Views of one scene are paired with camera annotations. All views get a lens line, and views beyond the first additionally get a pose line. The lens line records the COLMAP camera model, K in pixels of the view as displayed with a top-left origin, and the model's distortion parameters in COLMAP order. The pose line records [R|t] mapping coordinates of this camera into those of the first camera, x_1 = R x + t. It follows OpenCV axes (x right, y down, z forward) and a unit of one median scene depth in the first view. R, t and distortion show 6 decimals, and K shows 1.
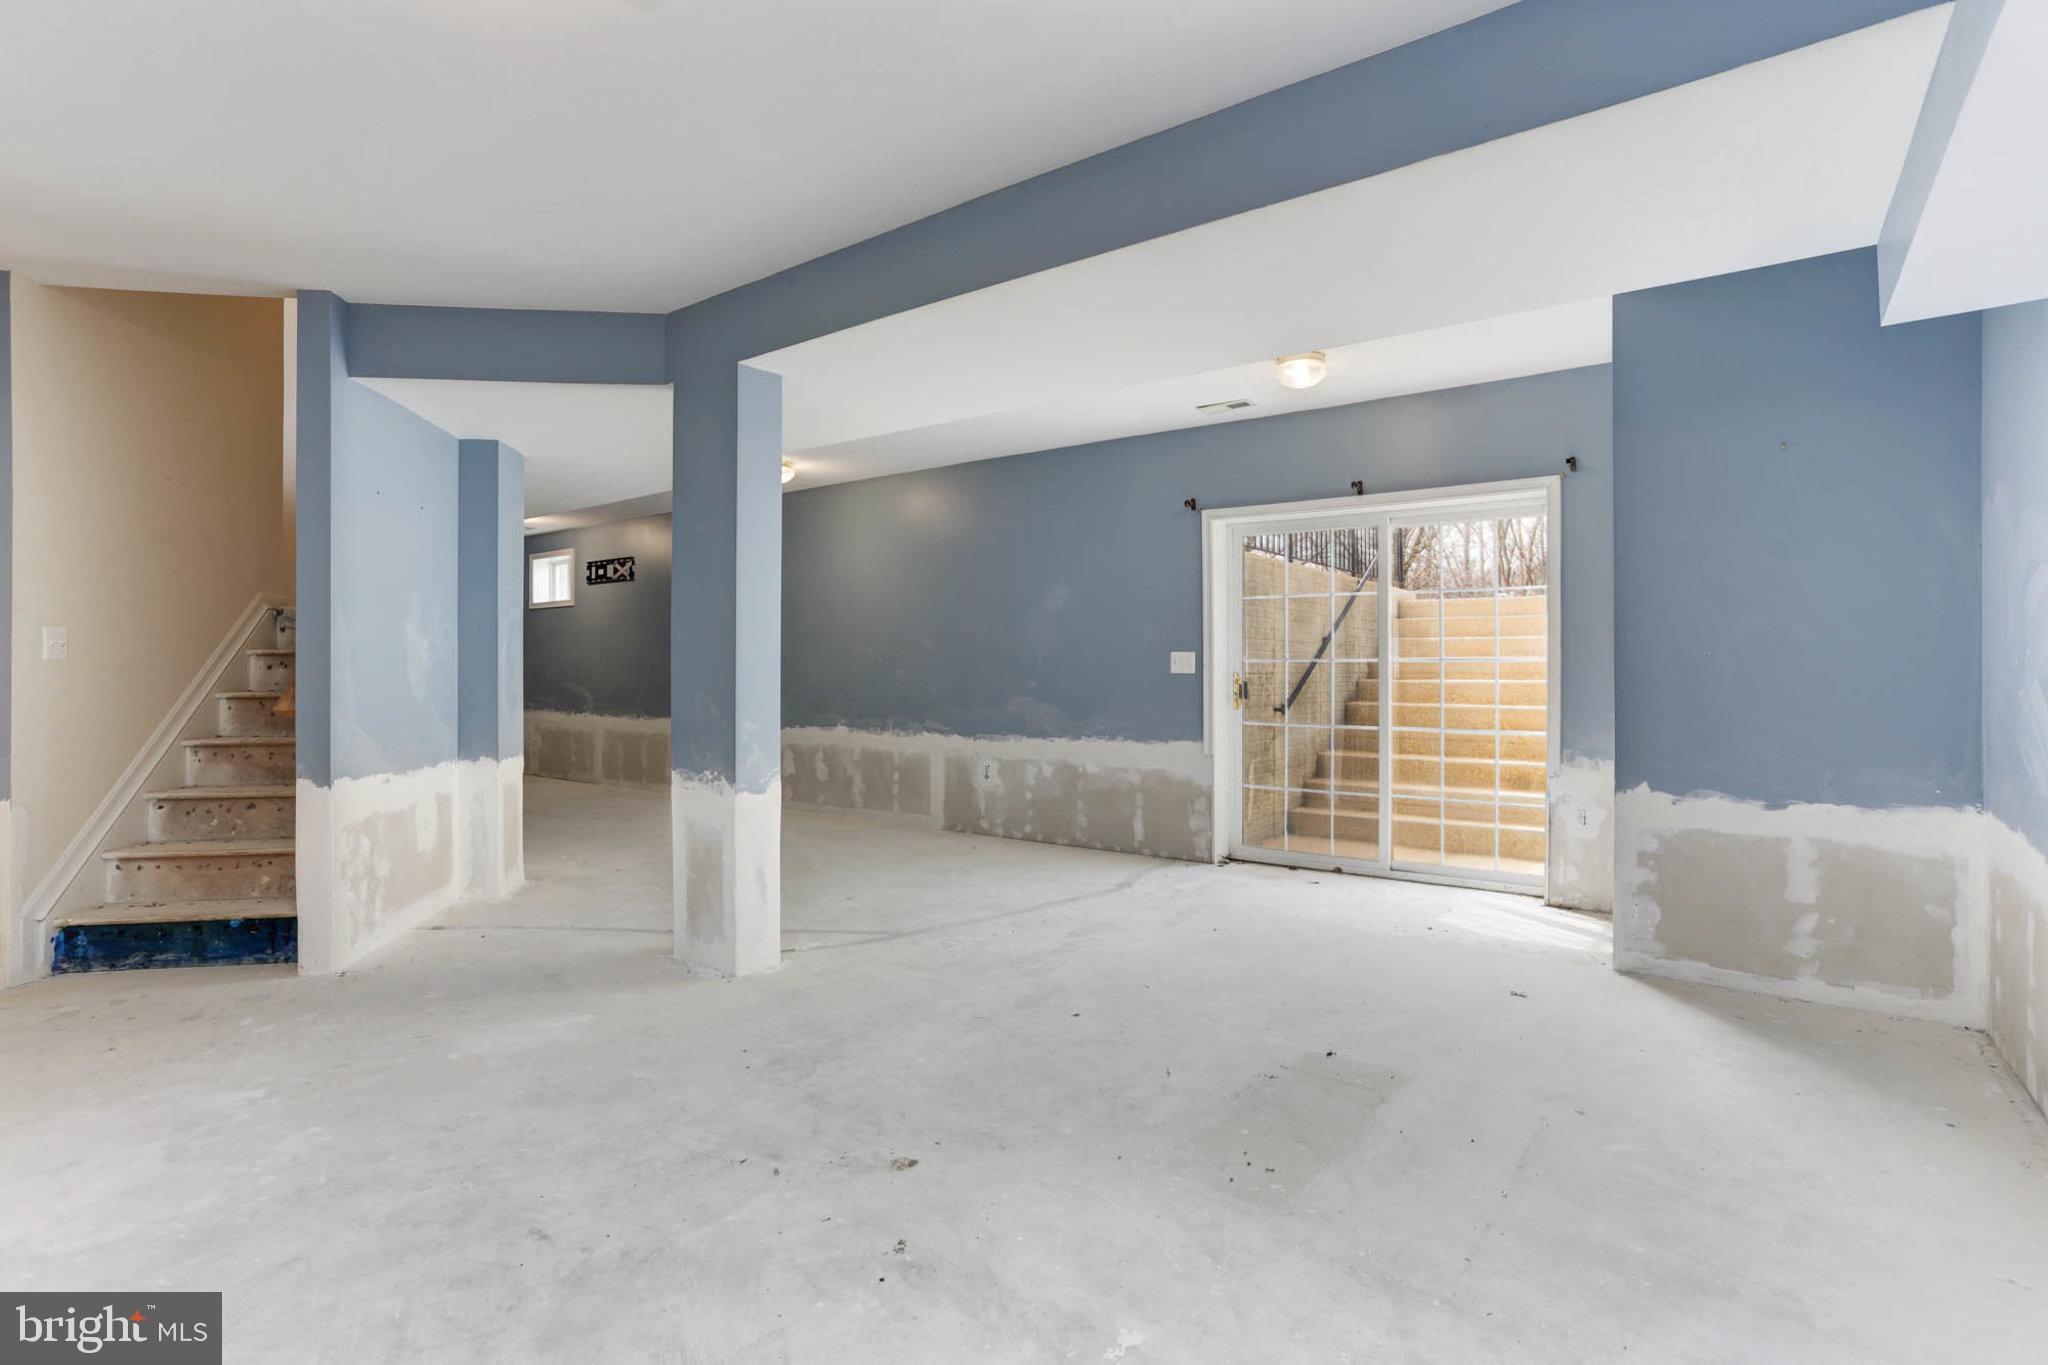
lens RADIAL K [[998.5, 0, 1024.0], [0, 998.5, 682.5], [0, 0, 1]] dist [-0.034322, 0.024378]
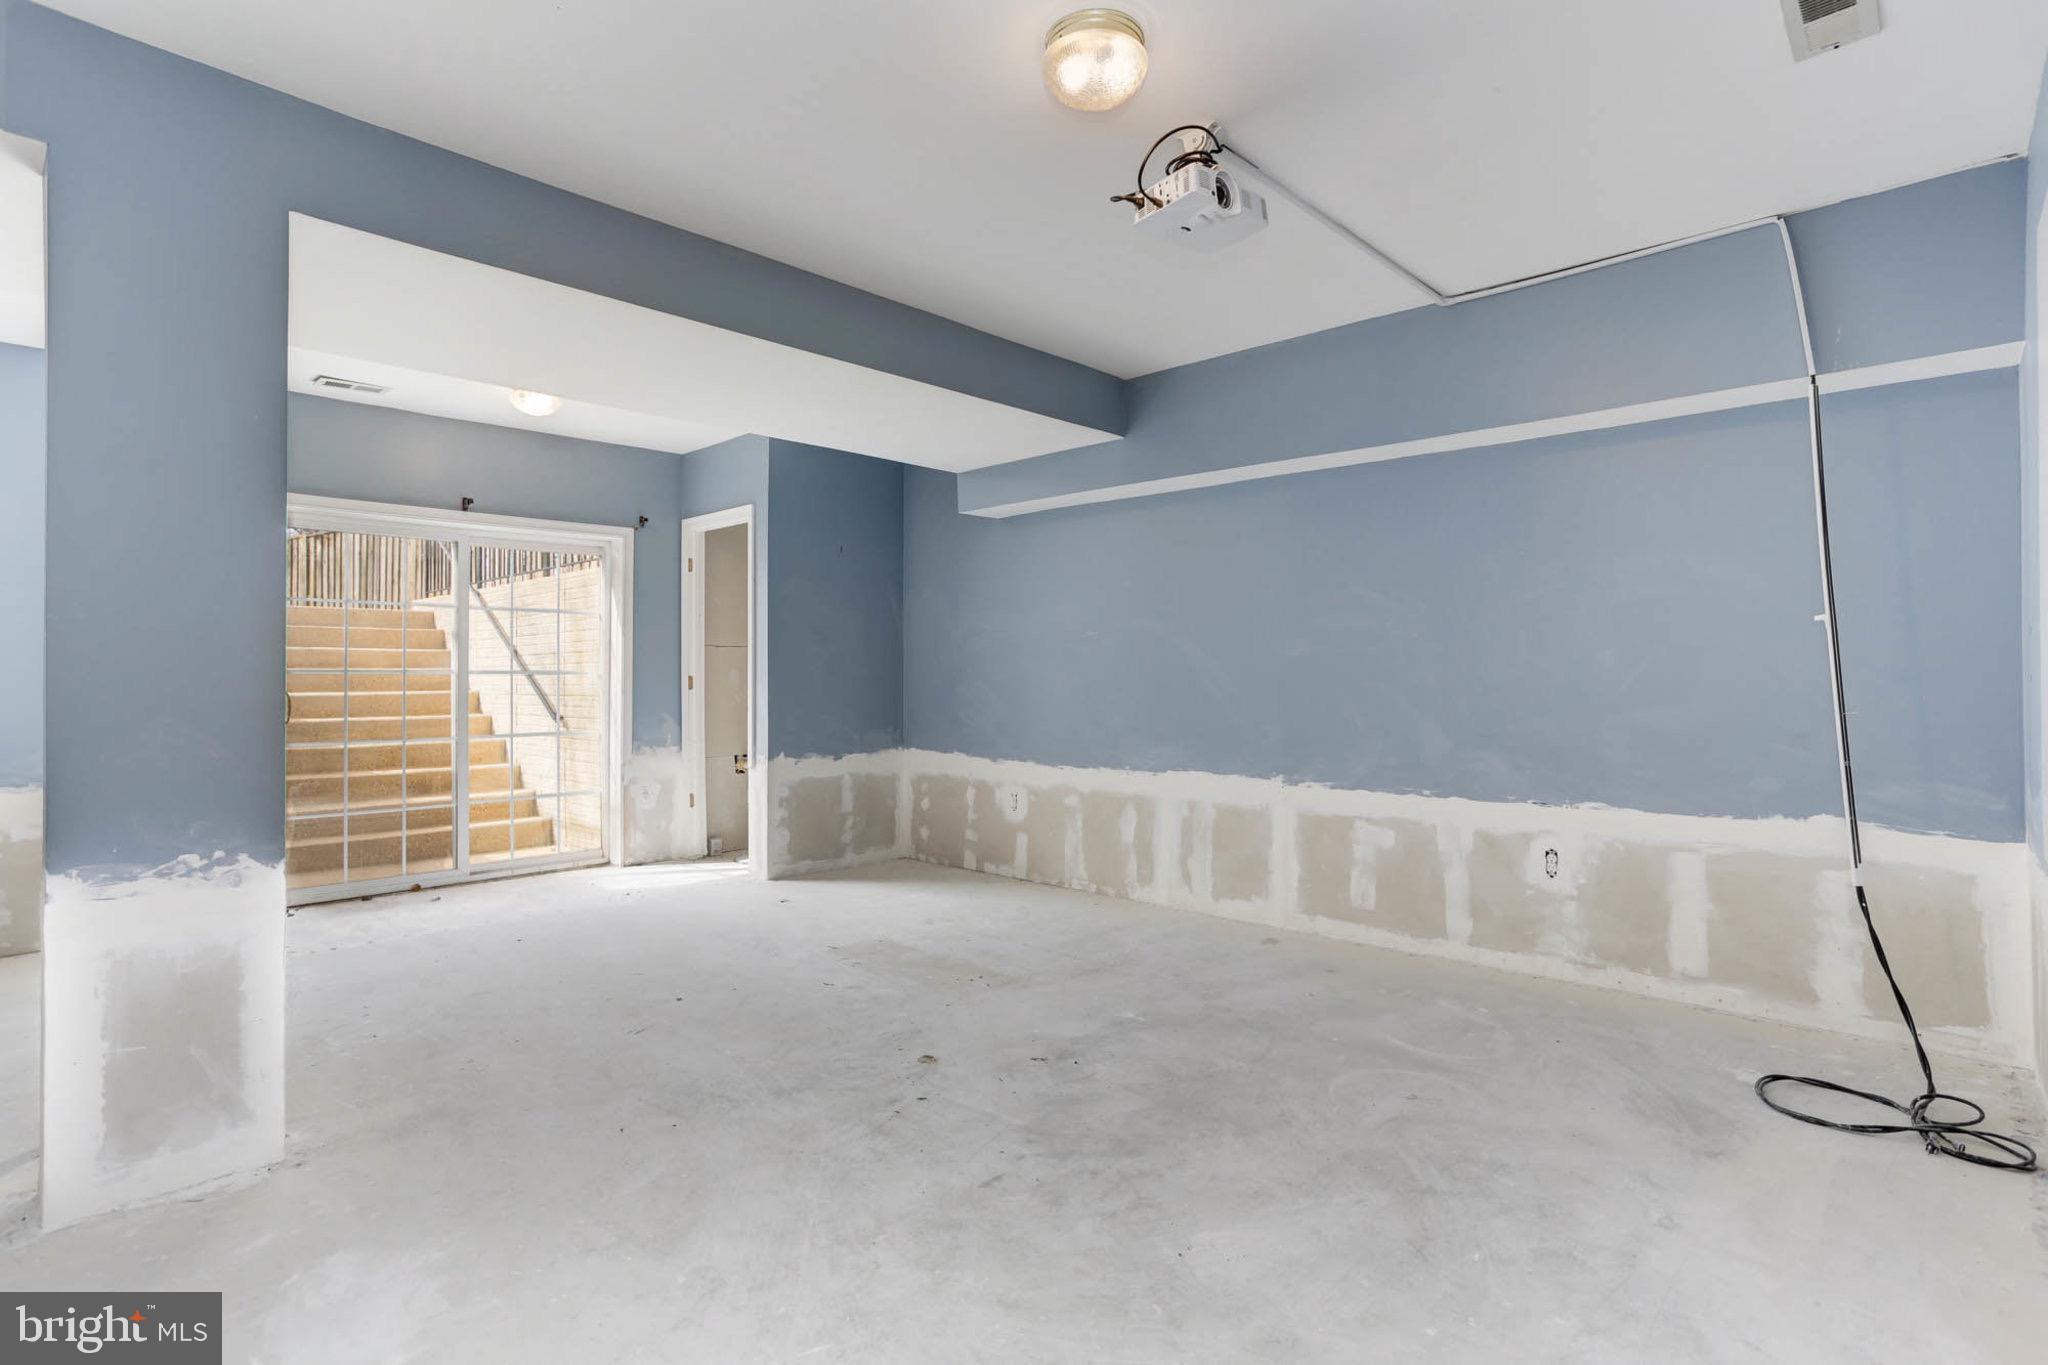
lens RADIAL K [[998.5, 0, 1024.0], [0, 998.5, 682.5], [0, 0, 1]] dist [-0.034322, 0.024378]
pose [[0.111840, -0.005978, 0.993708, -0.893883], [0.018180, 0.999827, 0.003969, -0.007653], [-0.993560, 0.017622, 0.111929, 0.459350]]
